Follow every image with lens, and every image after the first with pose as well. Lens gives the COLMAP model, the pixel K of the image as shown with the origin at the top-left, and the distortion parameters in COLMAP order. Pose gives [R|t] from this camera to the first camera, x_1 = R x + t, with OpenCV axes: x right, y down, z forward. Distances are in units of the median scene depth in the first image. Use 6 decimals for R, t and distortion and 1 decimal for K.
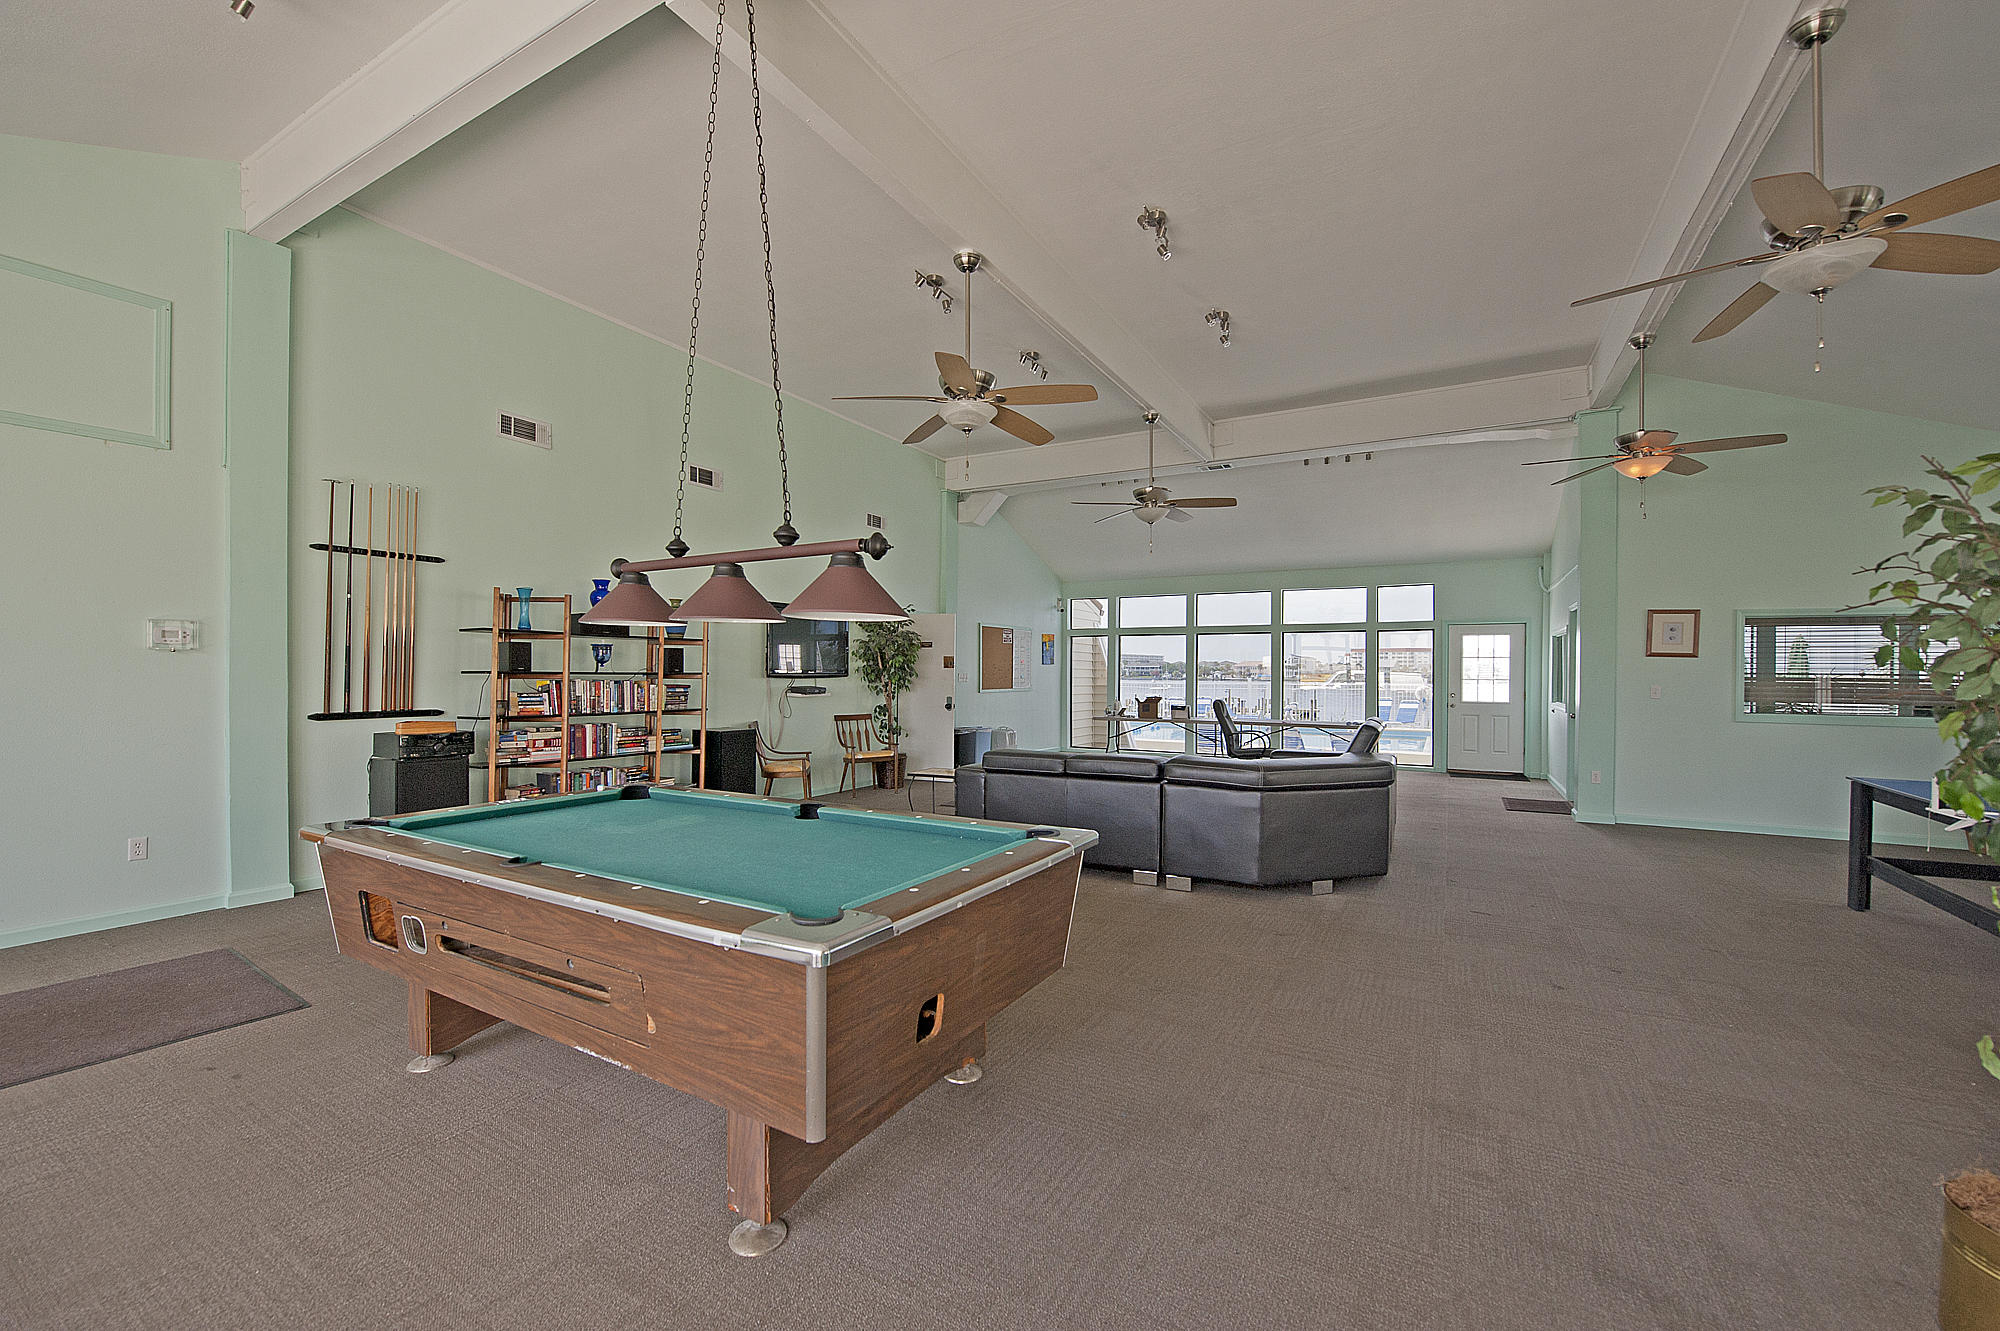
lens RADIAL K [[806.5, 0, 988.0], [0, 806.5, 679.3], [0, 0, 1]] dist [-0.029554, 0.000036]
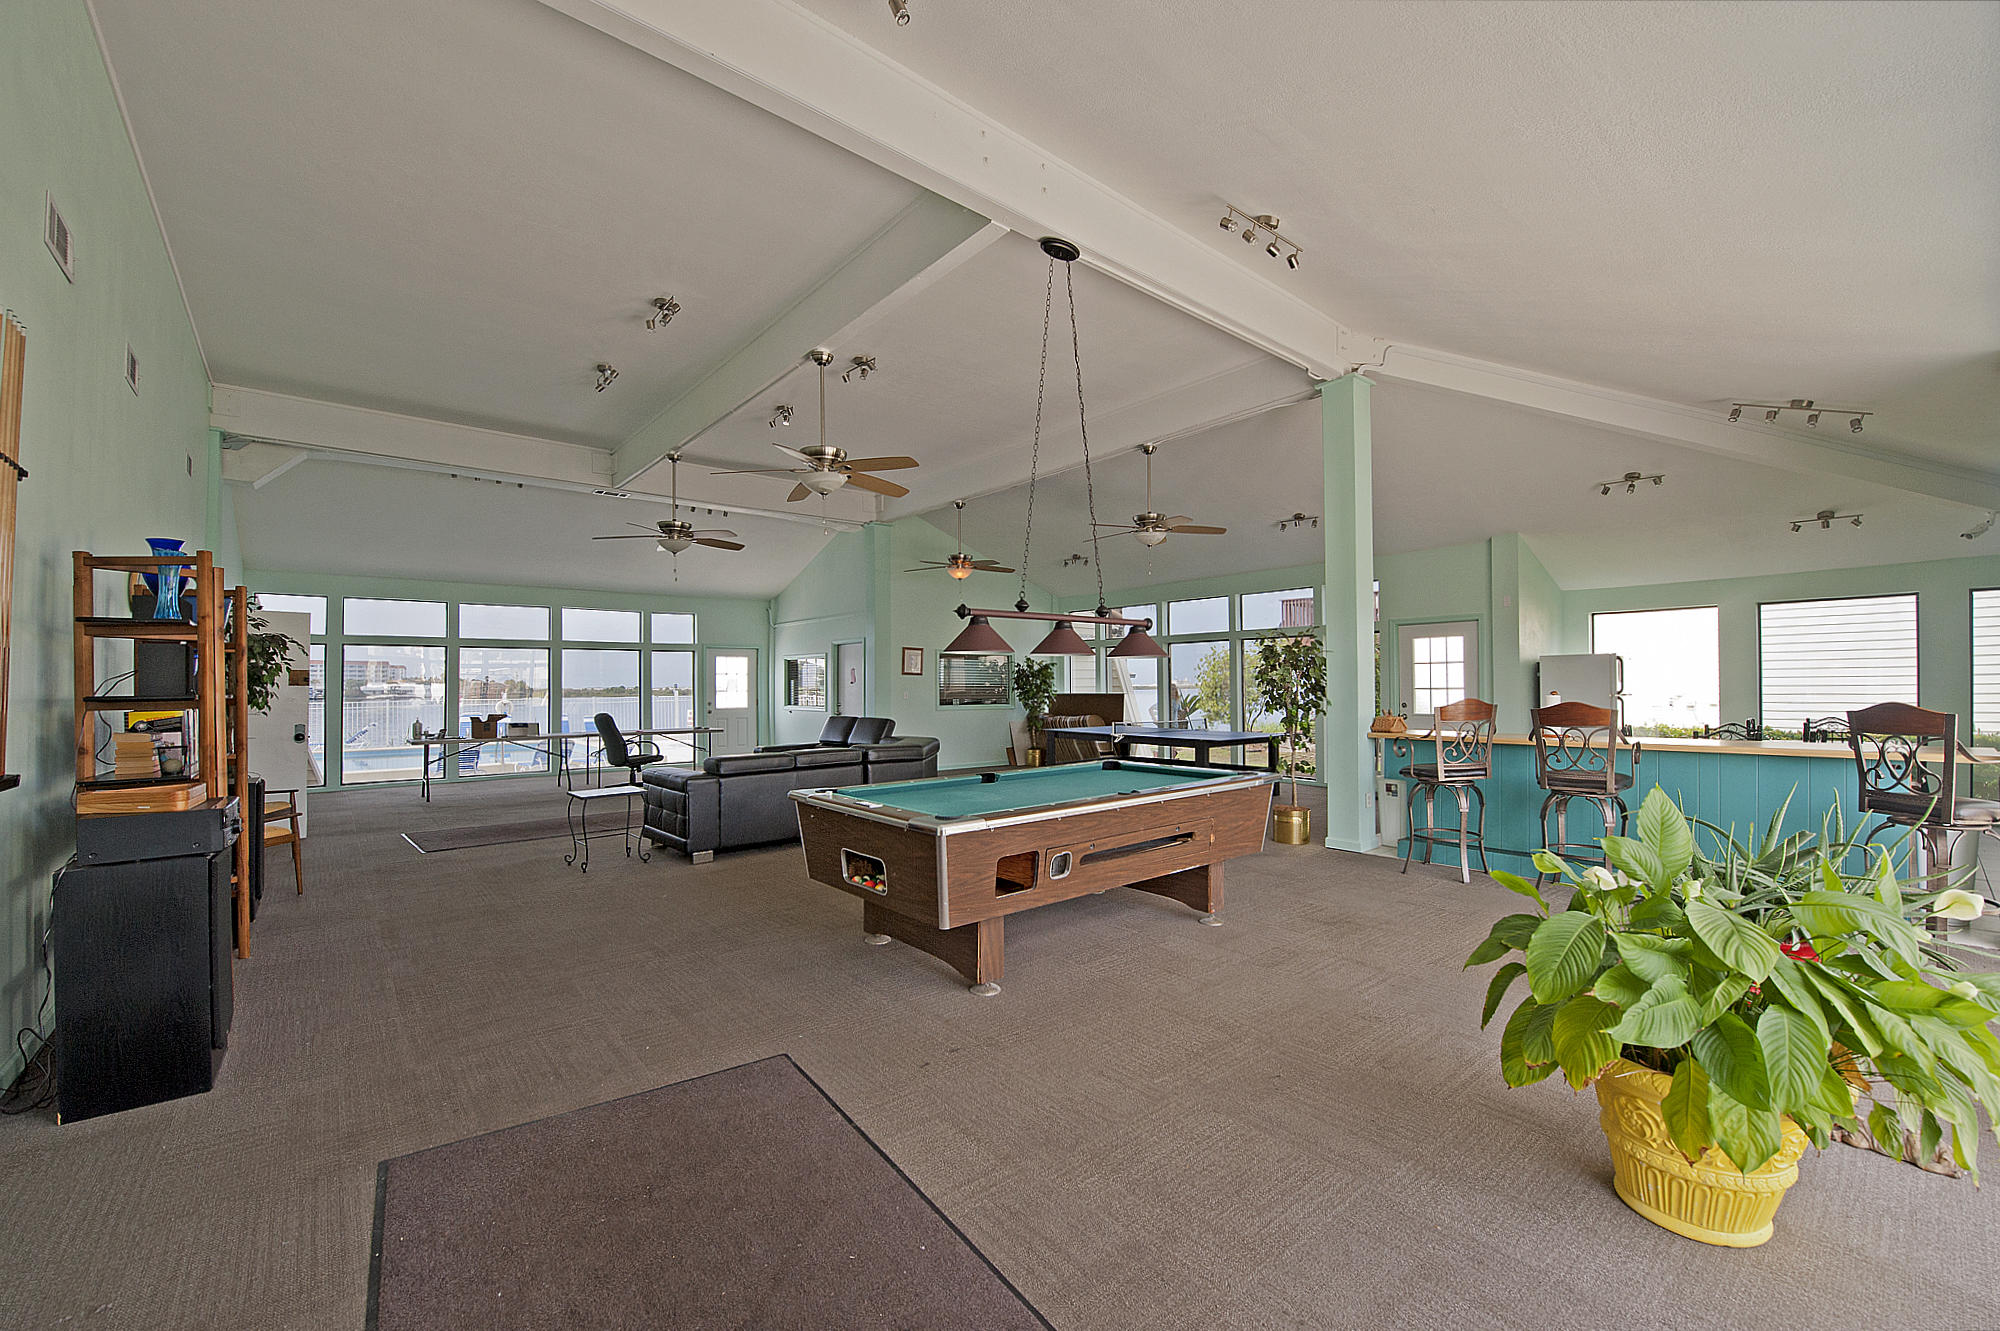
lens RADIAL K [[806.5, 0, 988.0], [0, 806.5, 679.3], [0, 0, 1]] dist [-0.029554, 0.000036]
pose [[0.350769, -0.000339, 0.936462, -0.458507], [0.015689, 0.999862, -0.005514, -0.004756], [-0.936330, 0.016626, 0.350726, 0.141741]]
